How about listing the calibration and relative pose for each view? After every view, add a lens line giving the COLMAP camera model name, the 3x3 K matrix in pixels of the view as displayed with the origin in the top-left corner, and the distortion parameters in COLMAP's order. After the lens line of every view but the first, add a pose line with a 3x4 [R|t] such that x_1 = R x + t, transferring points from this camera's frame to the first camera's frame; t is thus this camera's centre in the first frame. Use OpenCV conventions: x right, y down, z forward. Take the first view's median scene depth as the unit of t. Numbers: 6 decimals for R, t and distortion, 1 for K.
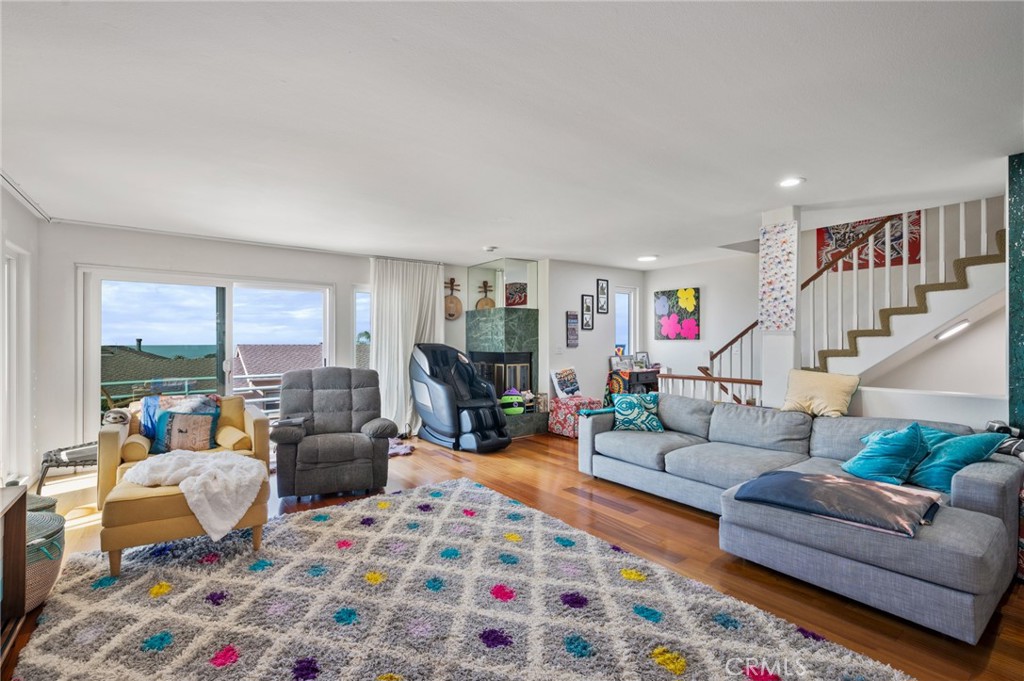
lens RADIAL K [[463.0, 0, 502.6], [0, 463.0, 343.5], [0, 0, 1]] dist [0.002289, 0.000394]
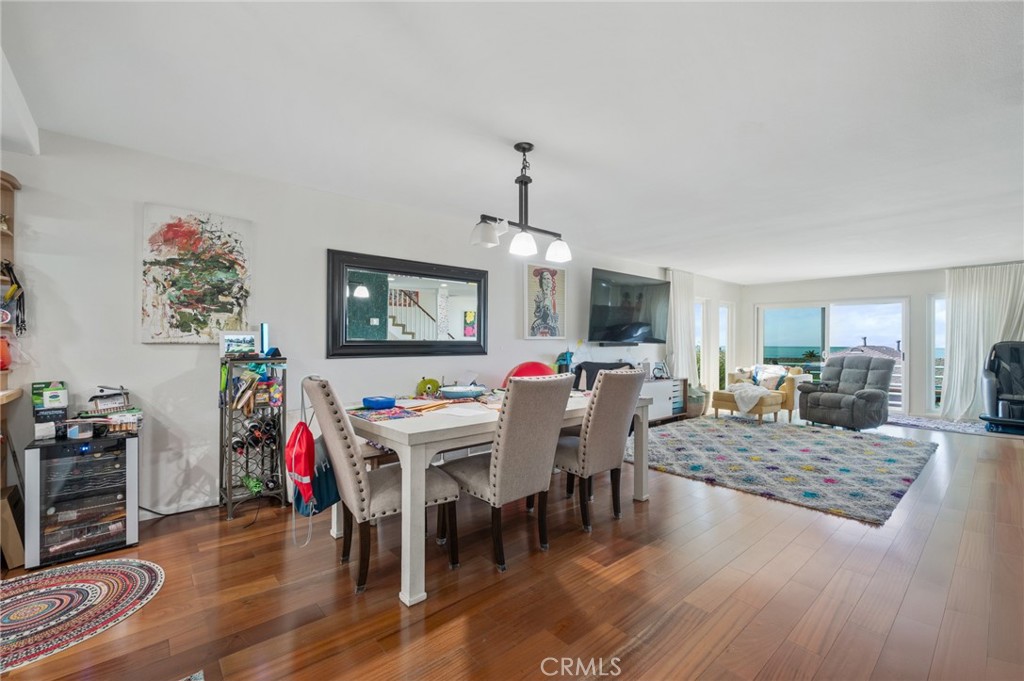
lens RADIAL K [[402.7, 0, 530.9], [0, 402.7, 342.4], [0, 0, 1]] dist [-0.001359, 0.000344]
pose [[0.113149, -0.000807, -0.993578, 1.087037], [-0.009560, 0.999952, -0.001901, 0.025170], [0.993532, 0.009714, 0.113136, -0.321534]]
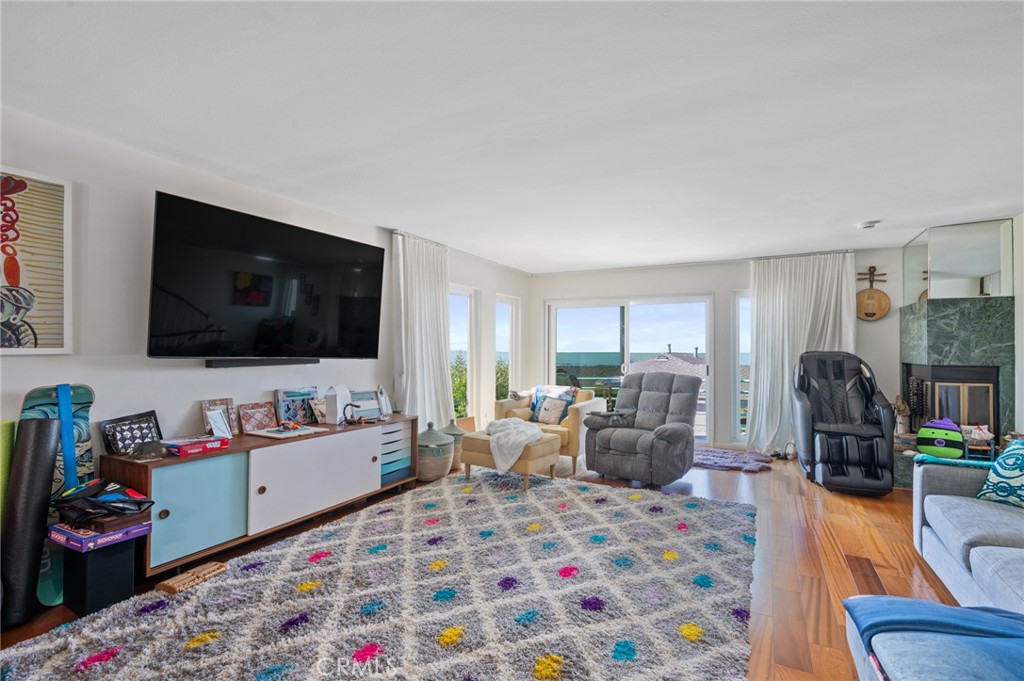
lens RADIAL K [[463.0, 0, 506.2], [0, 463.0, 344.9], [0, 0, 1]] dist [0.002289, 0.000394]
pose [[0.448292, -0.008736, -0.893845, 0.582597], [-0.004651, 0.999916, -0.012106, 0.001782], [0.893875, 0.009584, 0.448214, 0.222313]]
